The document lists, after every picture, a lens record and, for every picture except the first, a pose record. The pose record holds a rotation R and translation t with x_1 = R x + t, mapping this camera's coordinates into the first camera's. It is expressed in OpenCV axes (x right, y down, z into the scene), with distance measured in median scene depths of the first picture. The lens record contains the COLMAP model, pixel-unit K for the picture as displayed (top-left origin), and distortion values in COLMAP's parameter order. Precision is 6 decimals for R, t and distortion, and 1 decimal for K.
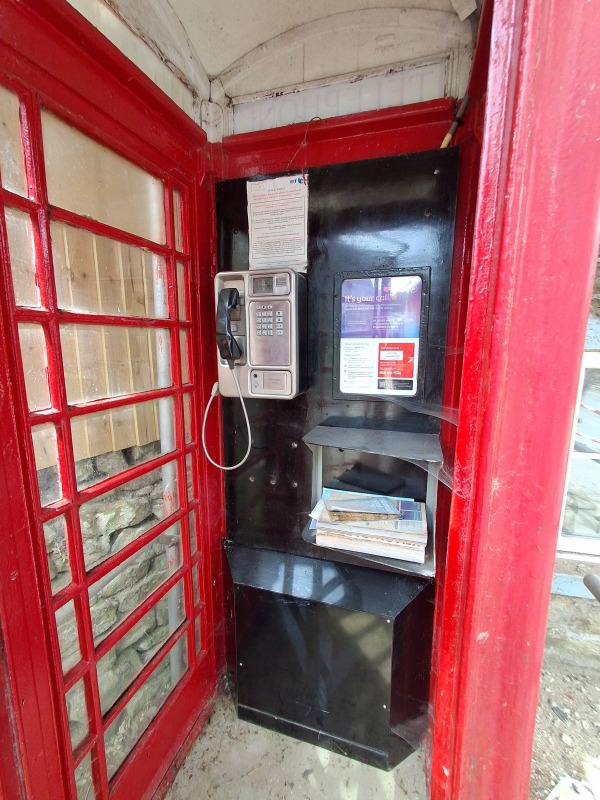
lens RADIAL K [[366.0, 0, 302.0], [0, 366.0, 407.0], [0, 0, 1]] dist [-0.004384, -0.002787]
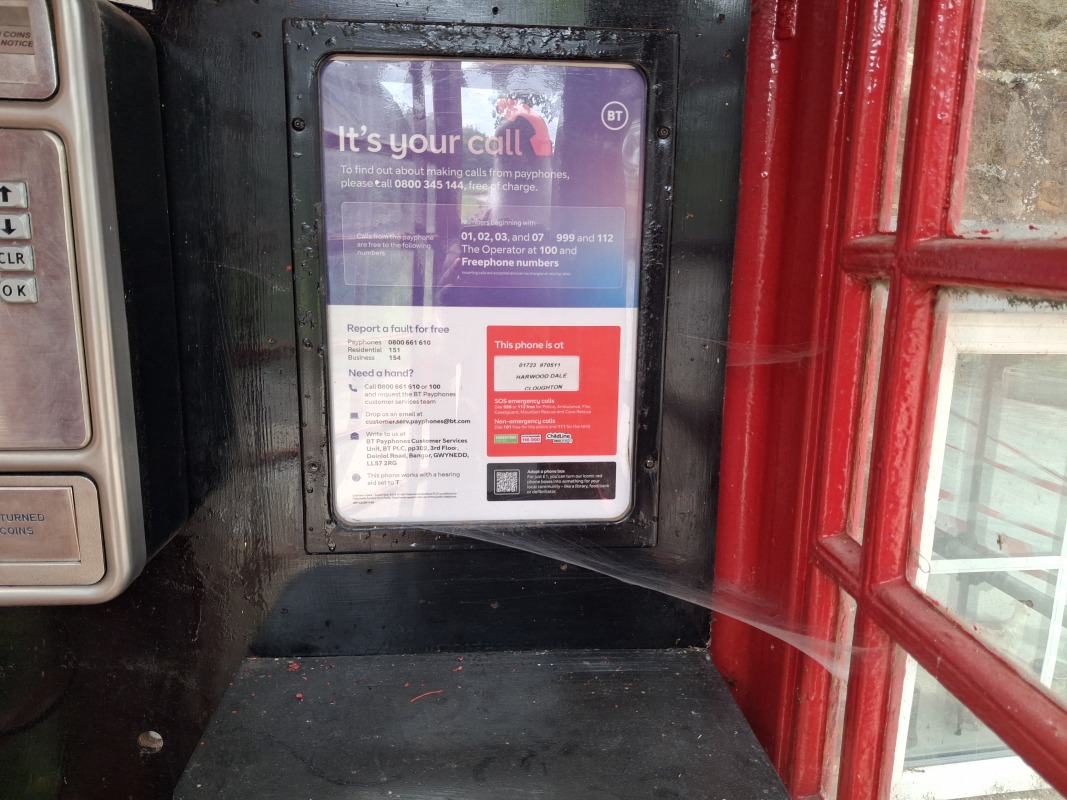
lens RADIAL K [[833.9, 0, 544.3], [0, 833.9, 410.7], [0, 0, 1]] dist [0.016760, -0.035300]
pose [[0.922607, -0.061382, 0.380827, 0.025228], [0.055217, 0.998106, 0.027105, -0.130443], [-0.381770, -0.003979, 0.924249, 0.456935]]
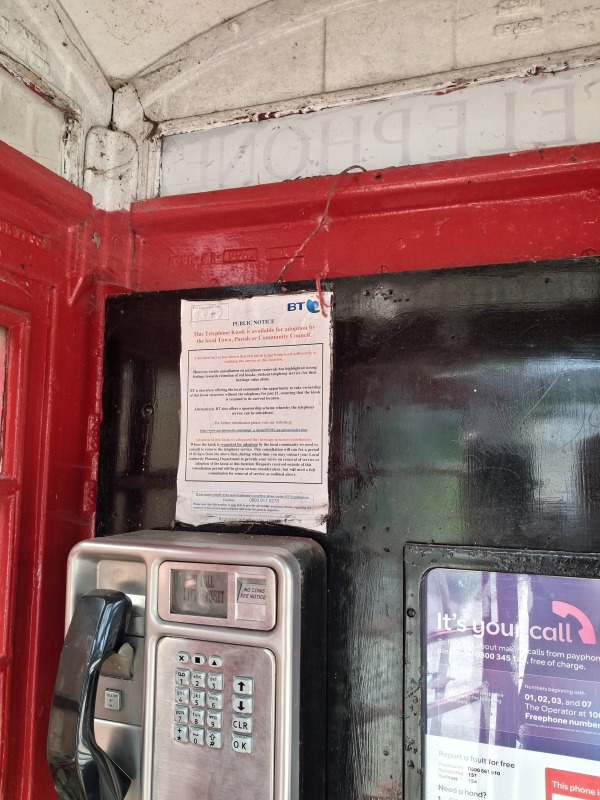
lens RADIAL K [[625.2, 0, 299.6], [0, 625.2, 400.3], [0, 0, 1]] dist [0.016760, -0.035300]
pose [[0.999488, 0.013277, -0.029114, 0.002440], [-0.020221, 0.967229, -0.253098, -0.348687], [0.024799, 0.253557, 0.967003, 0.371782]]
